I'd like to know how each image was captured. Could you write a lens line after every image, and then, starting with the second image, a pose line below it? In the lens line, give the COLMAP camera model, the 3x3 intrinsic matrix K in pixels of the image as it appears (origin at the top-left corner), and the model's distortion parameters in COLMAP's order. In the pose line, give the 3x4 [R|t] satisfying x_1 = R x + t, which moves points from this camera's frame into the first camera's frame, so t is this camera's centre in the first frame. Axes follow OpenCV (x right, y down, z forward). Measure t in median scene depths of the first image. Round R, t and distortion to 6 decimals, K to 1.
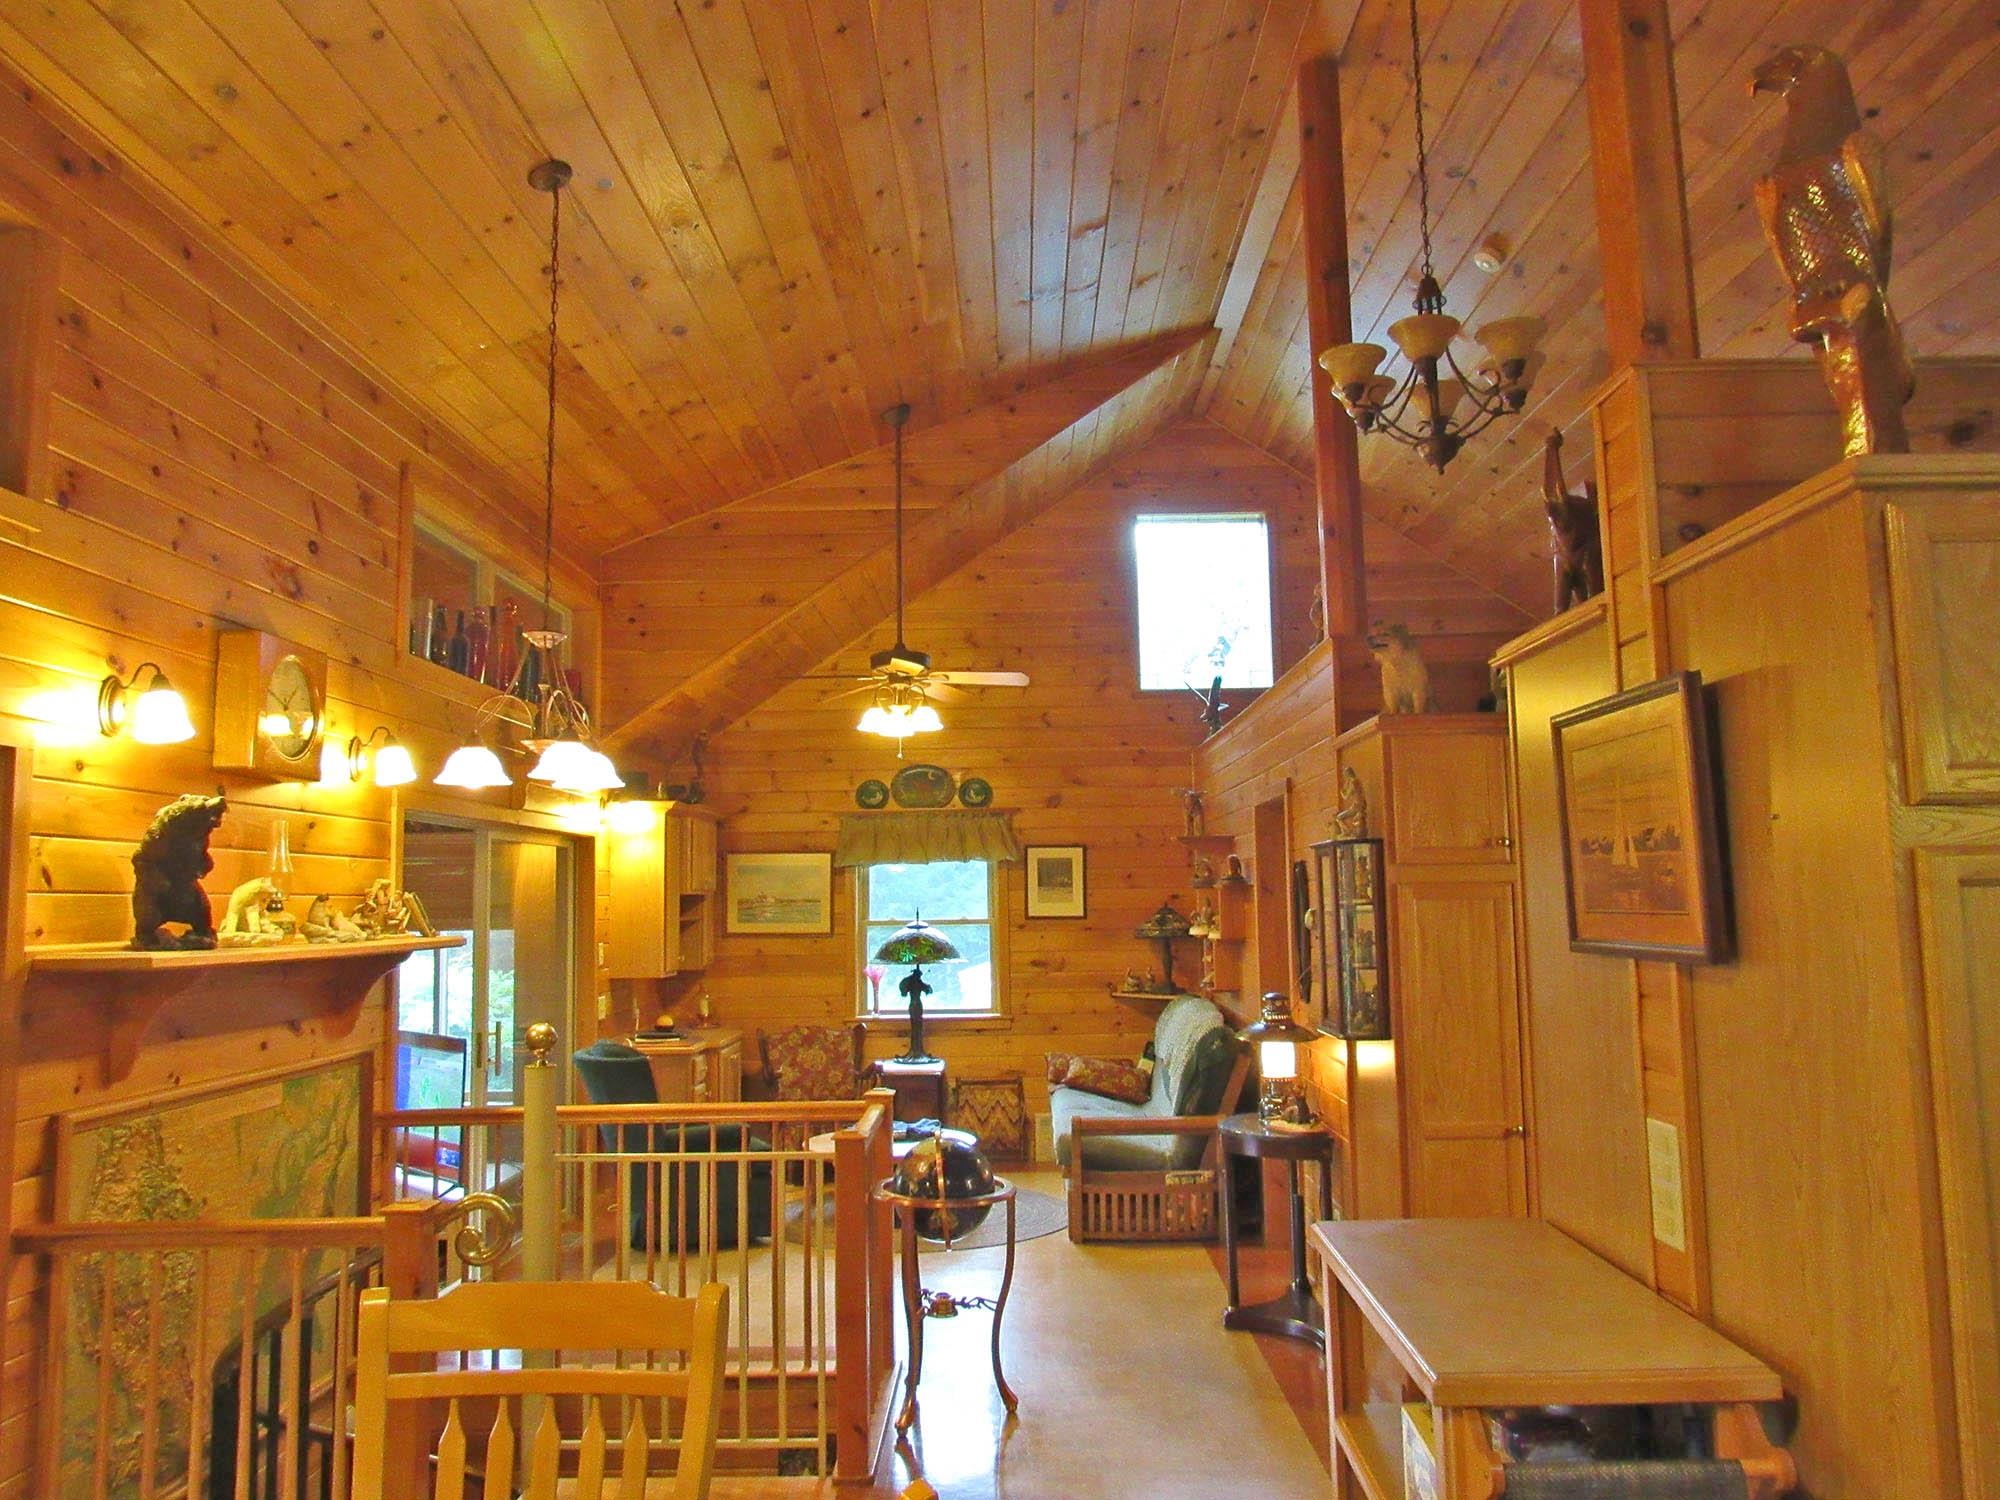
lens RADIAL K [[1433.4, 0, 1000.0], [0, 1433.4, 750.0], [0, 0, 1]] dist [-0.024512, -0.003009]
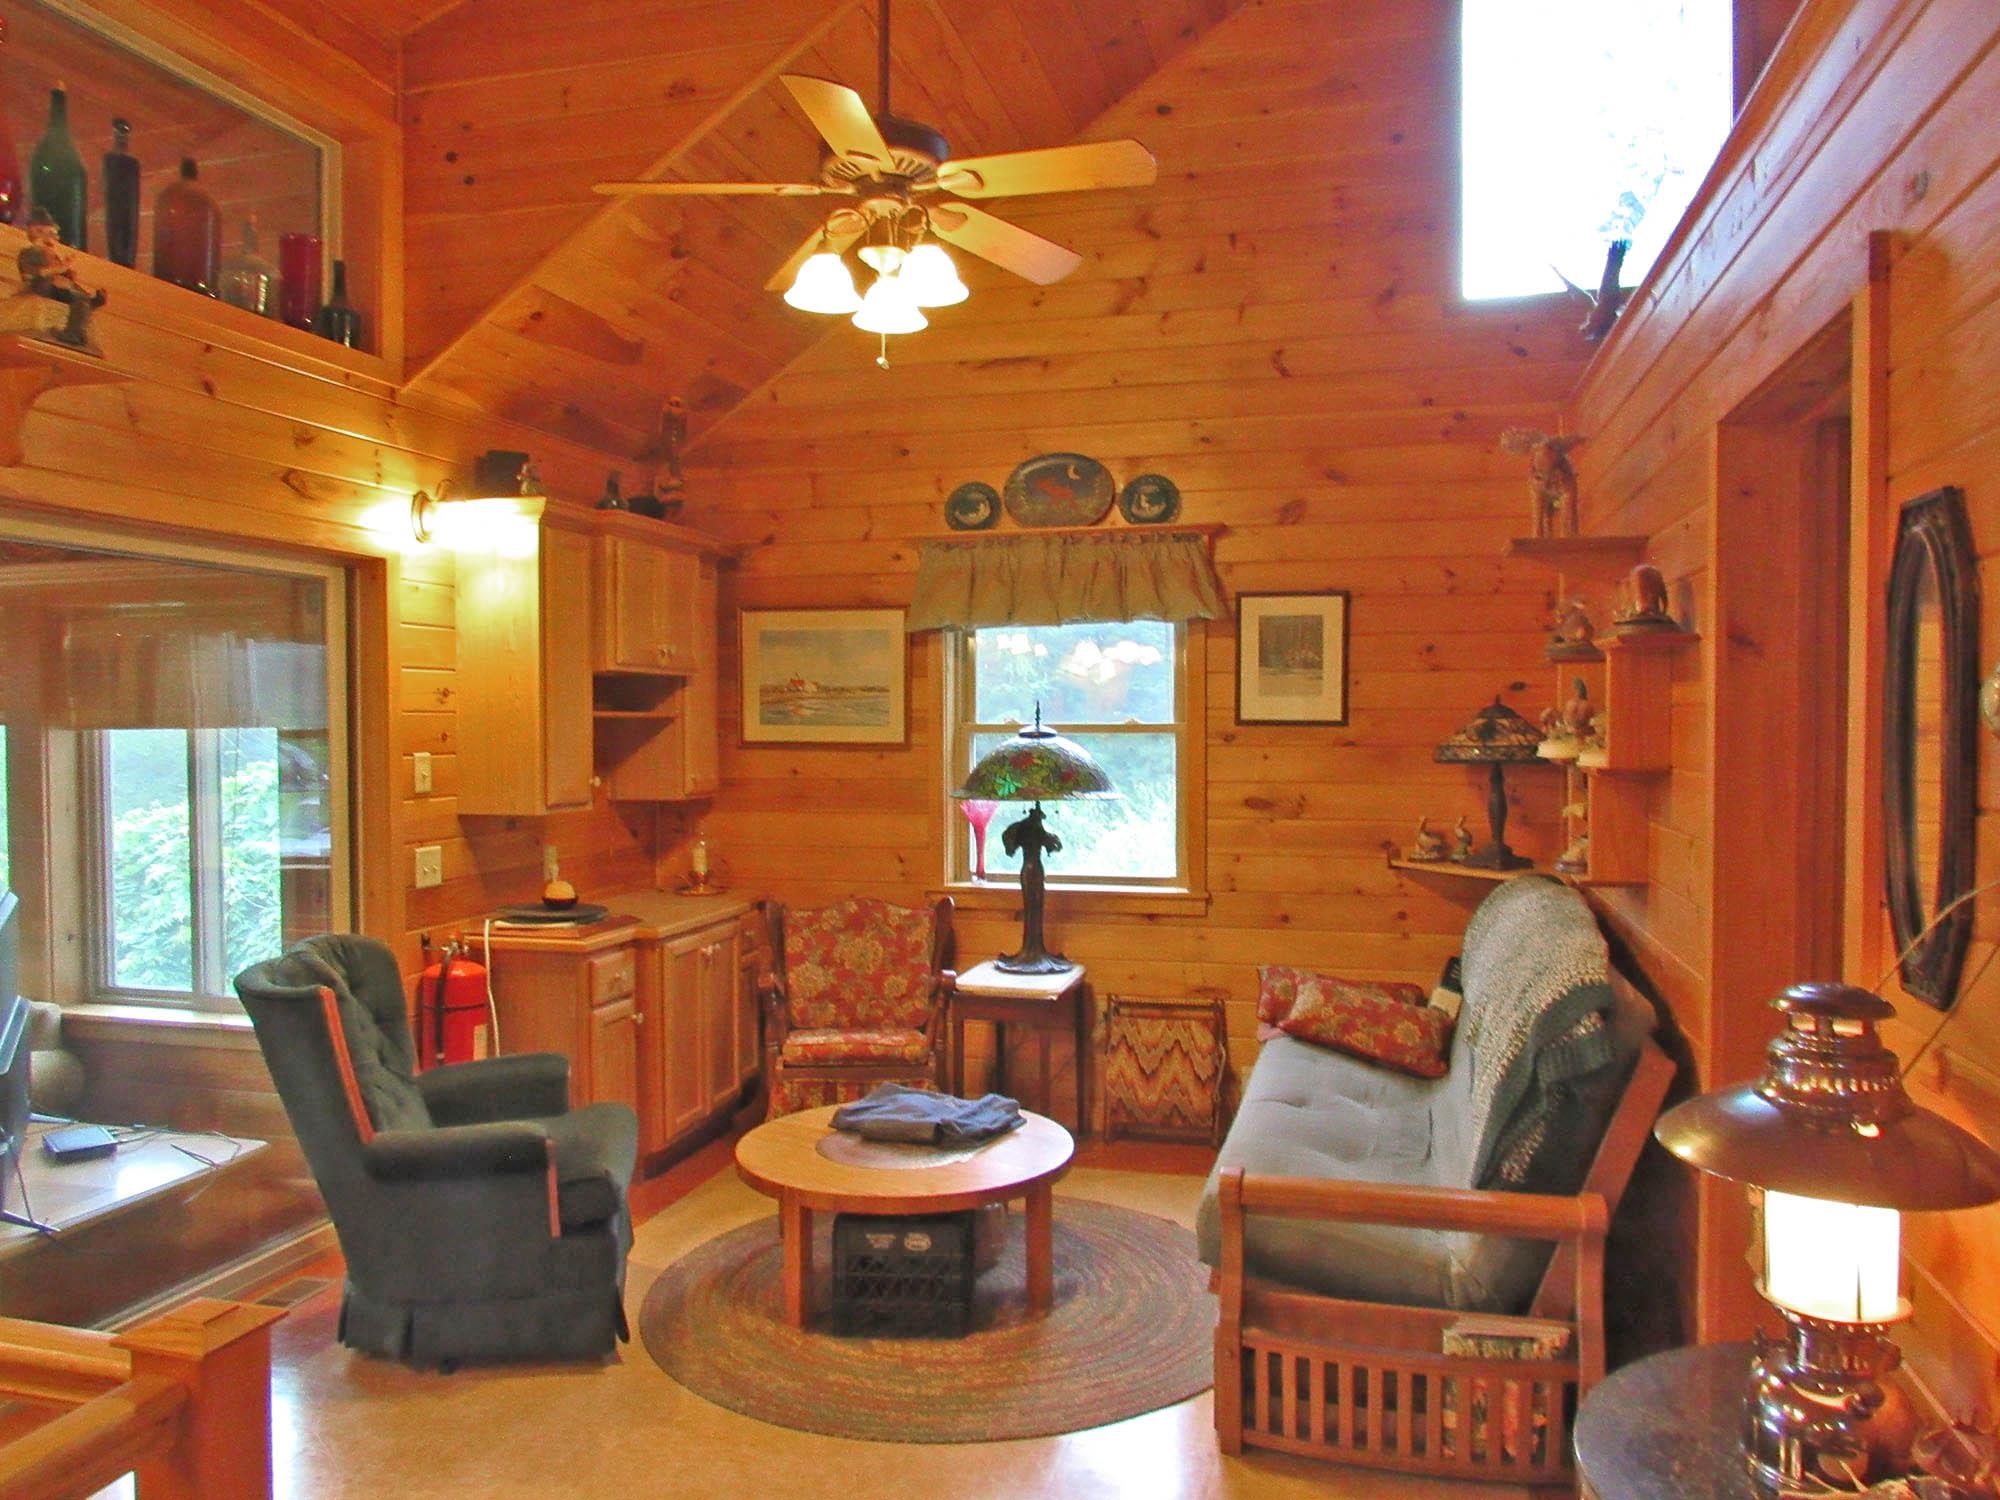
lens RADIAL K [[1433.4, 0, 1000.0], [0, 1433.4, 750.0], [0, 0, 1]] dist [-0.024512, -0.003009]
pose [[0.969378, 0.017943, -0.244916, 0.067018], [0.013062, 0.992148, 0.124387, 0.057907], [0.245224, -0.123777, 0.961532, 0.444316]]
